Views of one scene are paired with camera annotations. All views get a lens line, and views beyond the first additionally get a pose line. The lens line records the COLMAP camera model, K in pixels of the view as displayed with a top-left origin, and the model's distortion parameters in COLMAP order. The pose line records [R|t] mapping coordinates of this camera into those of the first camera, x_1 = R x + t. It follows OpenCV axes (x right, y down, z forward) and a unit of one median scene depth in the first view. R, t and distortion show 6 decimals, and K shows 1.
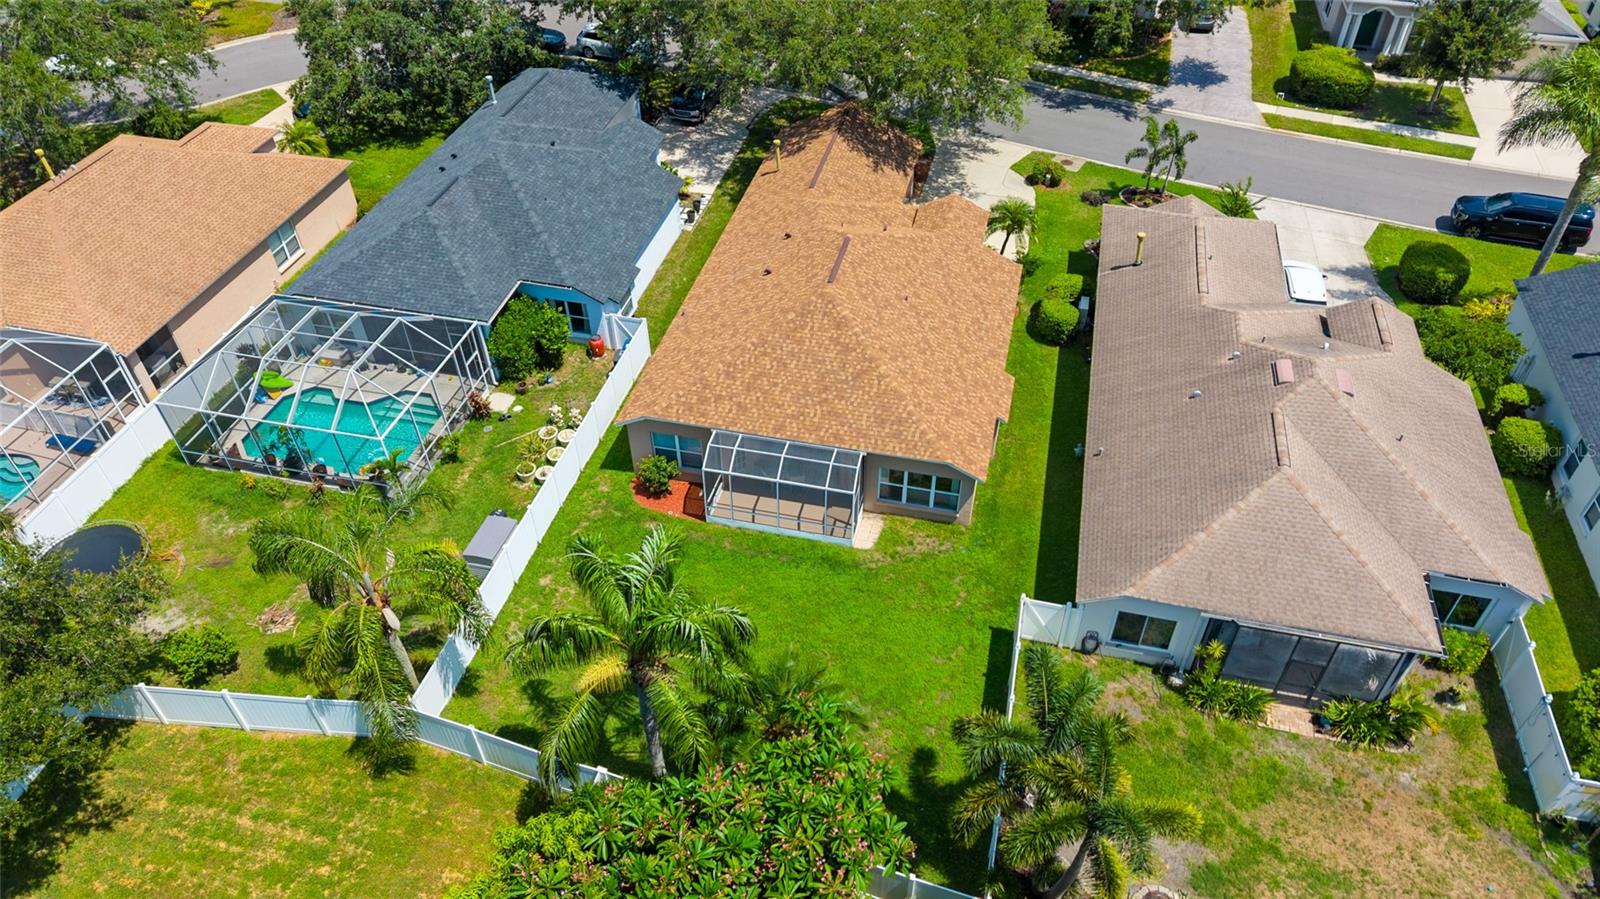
lens RADIAL K [[1082.5, 0, 800.0], [0, 1082.5, 449.5], [0, 0, 1]] dist [0.053302, -0.053119]
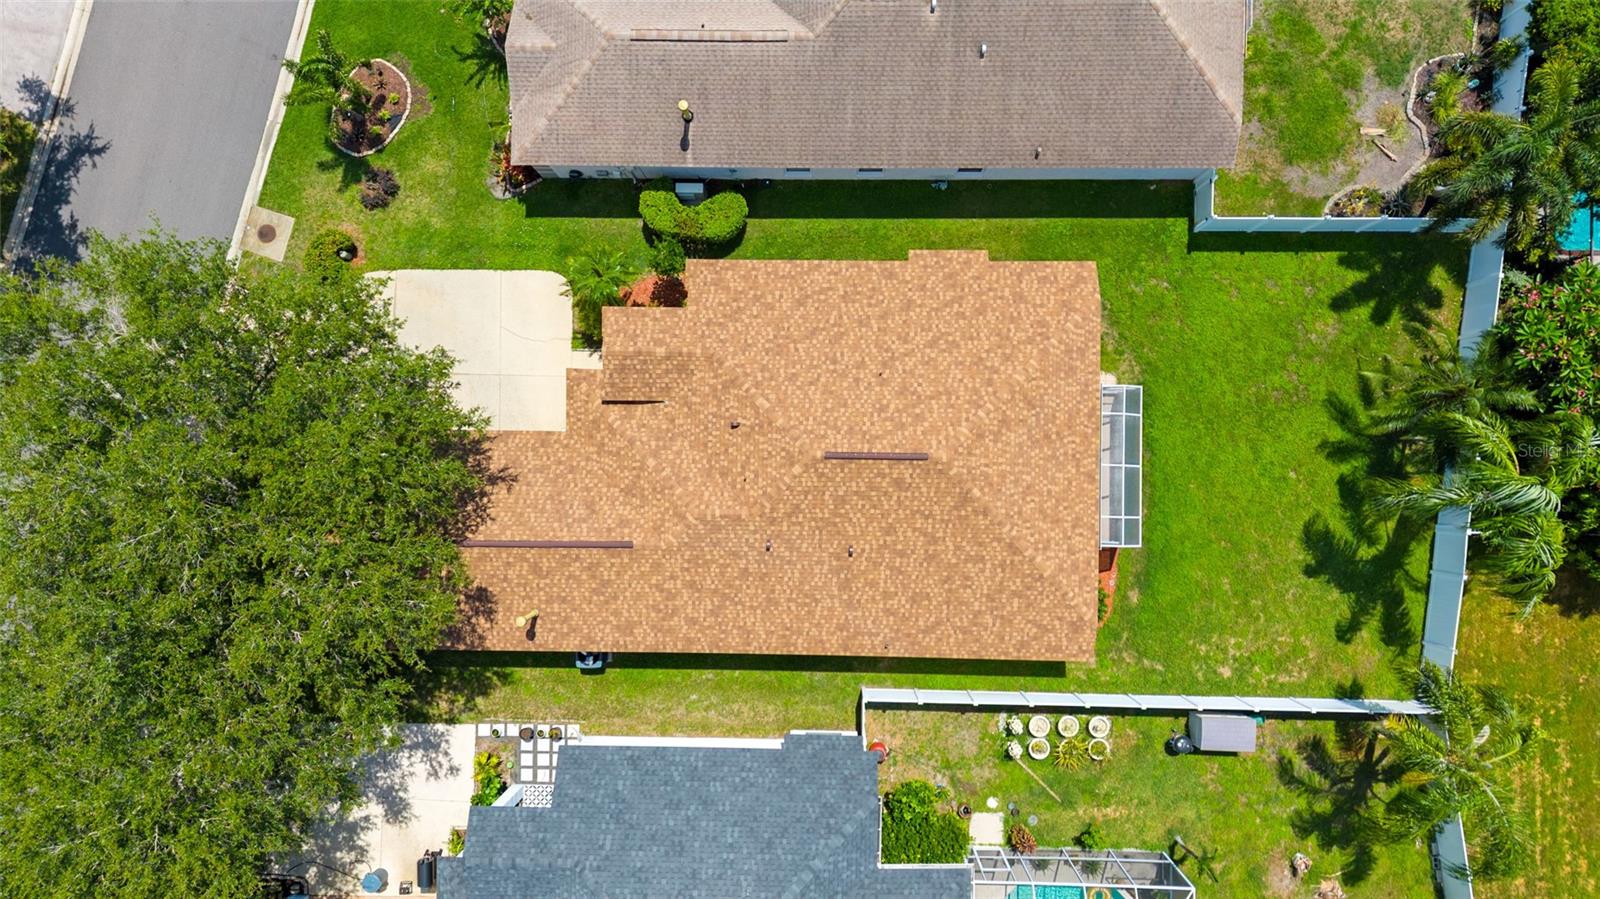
lens RADIAL K [[1082.5, 0, 800.0], [0, 1082.5, 449.5], [0, 0, 1]] dist [0.053302, -0.053119]
pose [[-0.224775, -0.973566, 0.040573, 0.016239], [0.666332, -0.123194, 0.735408, -0.632627], [-0.710969, 0.192336, 0.676409, 0.380446]]
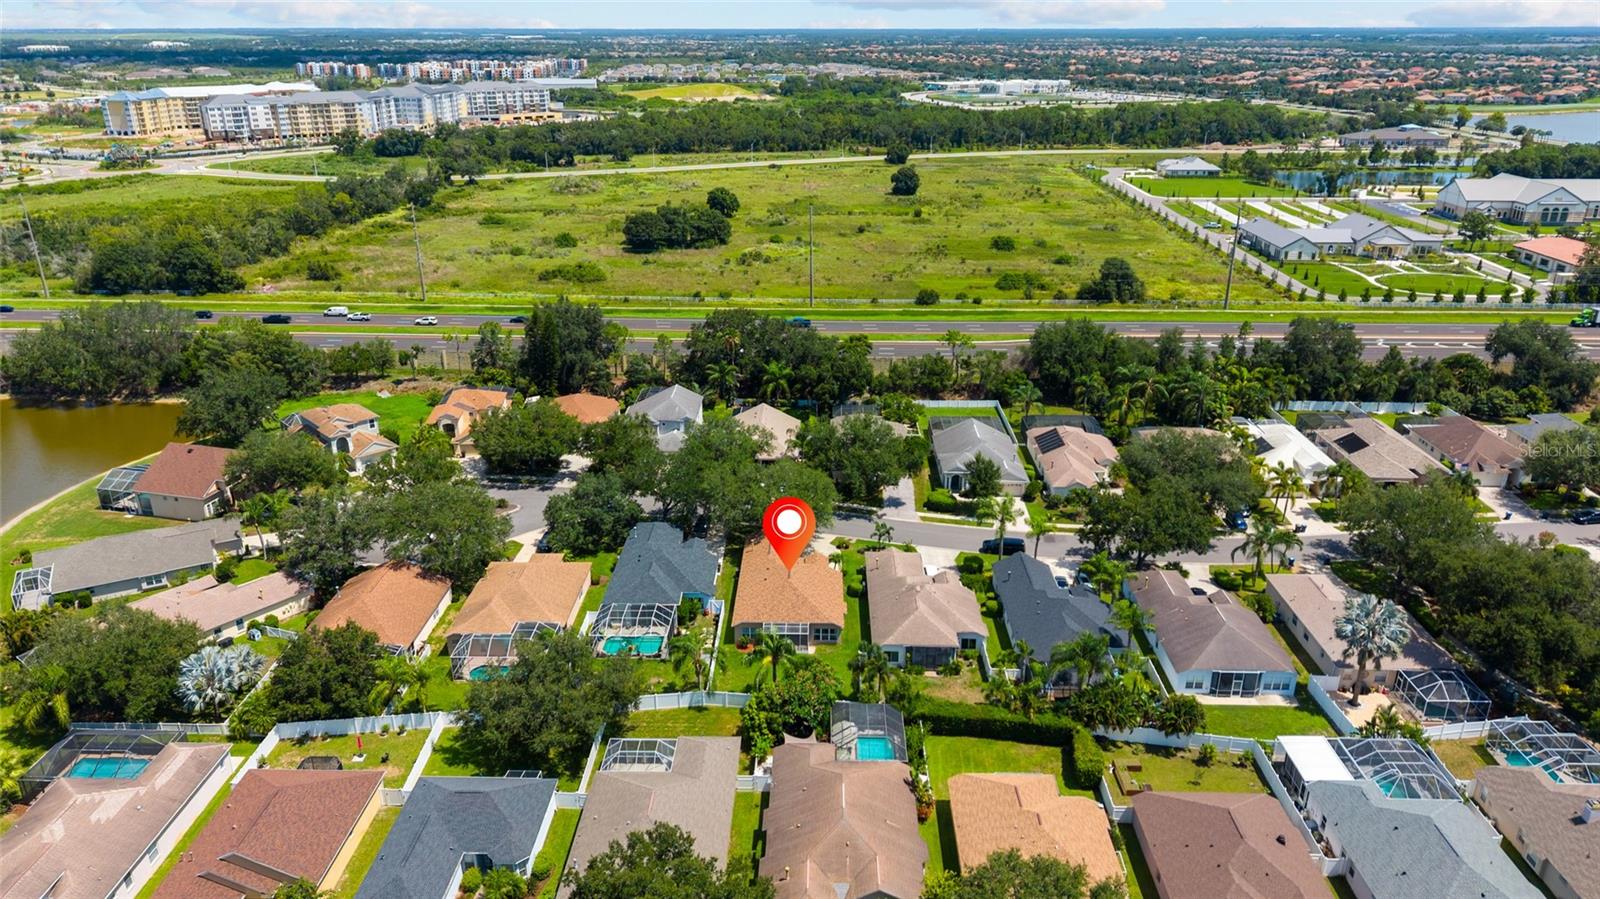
lens RADIAL K [[1082.5, 0, 800.0], [0, 1082.5, 449.5], [0, 0, 1]] dist [0.053302, -0.053119]
pose [[0.976876, -0.065158, 0.203635, -0.450624], [0.132379, 0.932241, -0.336754, 0.458064], [-0.167895, 0.355924, 0.919309, -1.682592]]
